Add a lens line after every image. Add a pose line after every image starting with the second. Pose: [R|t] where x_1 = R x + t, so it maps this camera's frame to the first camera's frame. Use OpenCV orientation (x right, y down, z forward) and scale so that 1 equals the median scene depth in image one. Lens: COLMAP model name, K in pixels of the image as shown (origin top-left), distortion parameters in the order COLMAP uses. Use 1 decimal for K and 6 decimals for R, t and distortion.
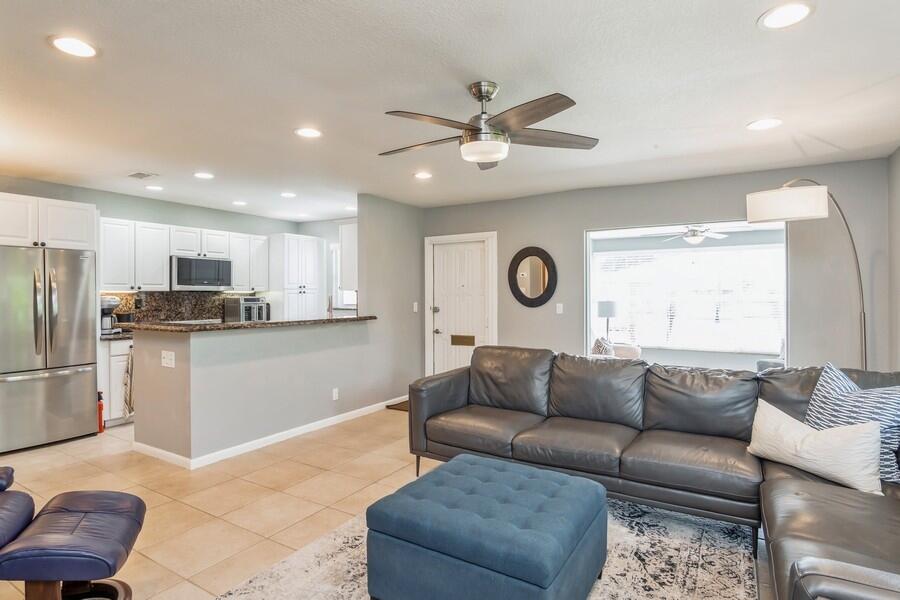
lens RADIAL K [[483.8, 0, 450.5], [0, 483.8, 300.2], [0, 0, 1]] dist [-0.035435, 0.008648]
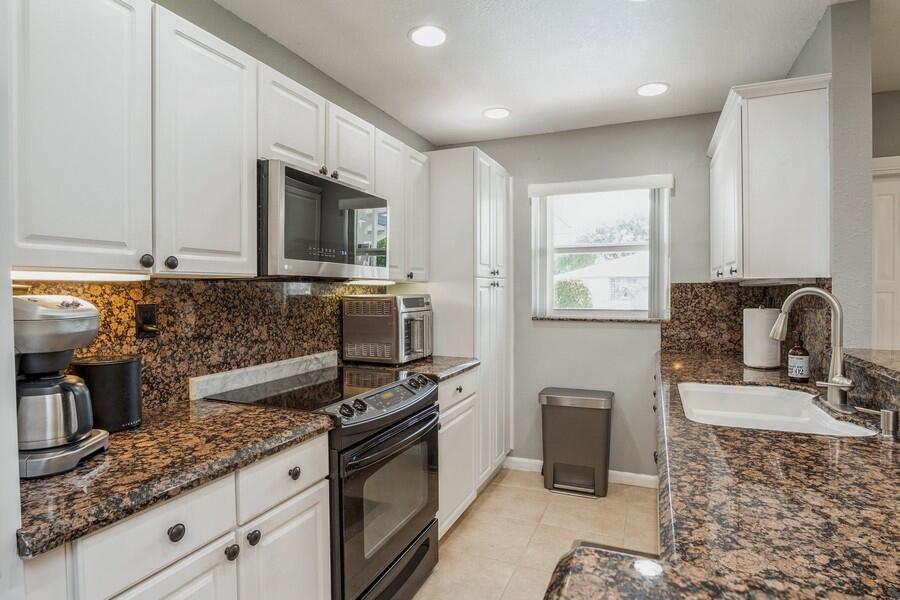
lens RADIAL K [[483.8, 0, 445.5], [0, 483.8, 297.6], [0, 0, 1]] dist [-0.035435, 0.008648]
pose [[0.989825, -0.002363, 0.142271, -0.515786], [0.001444, 0.999977, 0.006565, -0.007863], [-0.142283, -0.006293, 0.989806, 0.687520]]
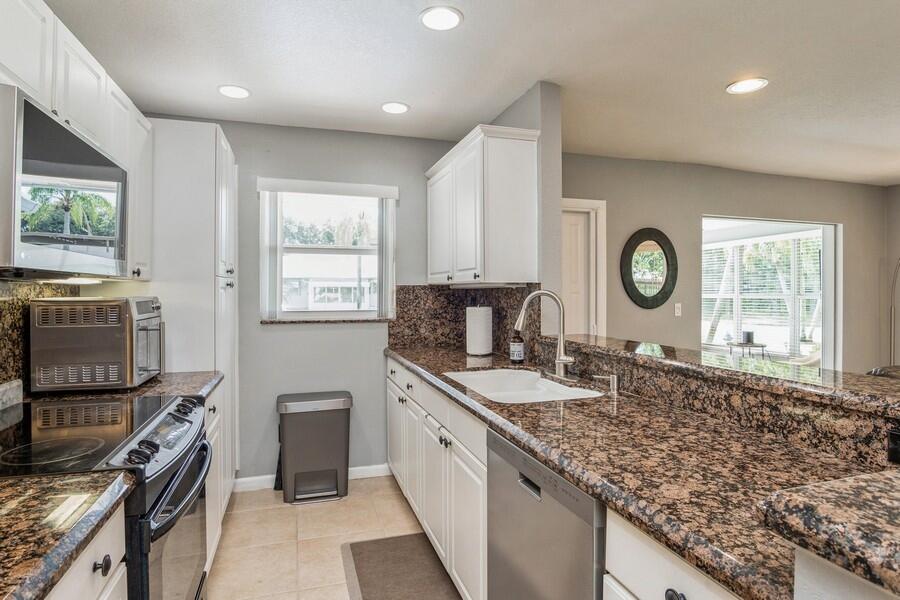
lens RADIAL K [[483.8, 0, 447.8], [0, 483.8, 292.3], [0, 0, 1]] dist [-0.035435, 0.008648]
pose [[0.657498, 0.000707, 0.753456, -0.601867], [0.004285, 0.999980, -0.004678, -0.008549], [-0.753444, 0.006304, 0.657482, 0.746584]]
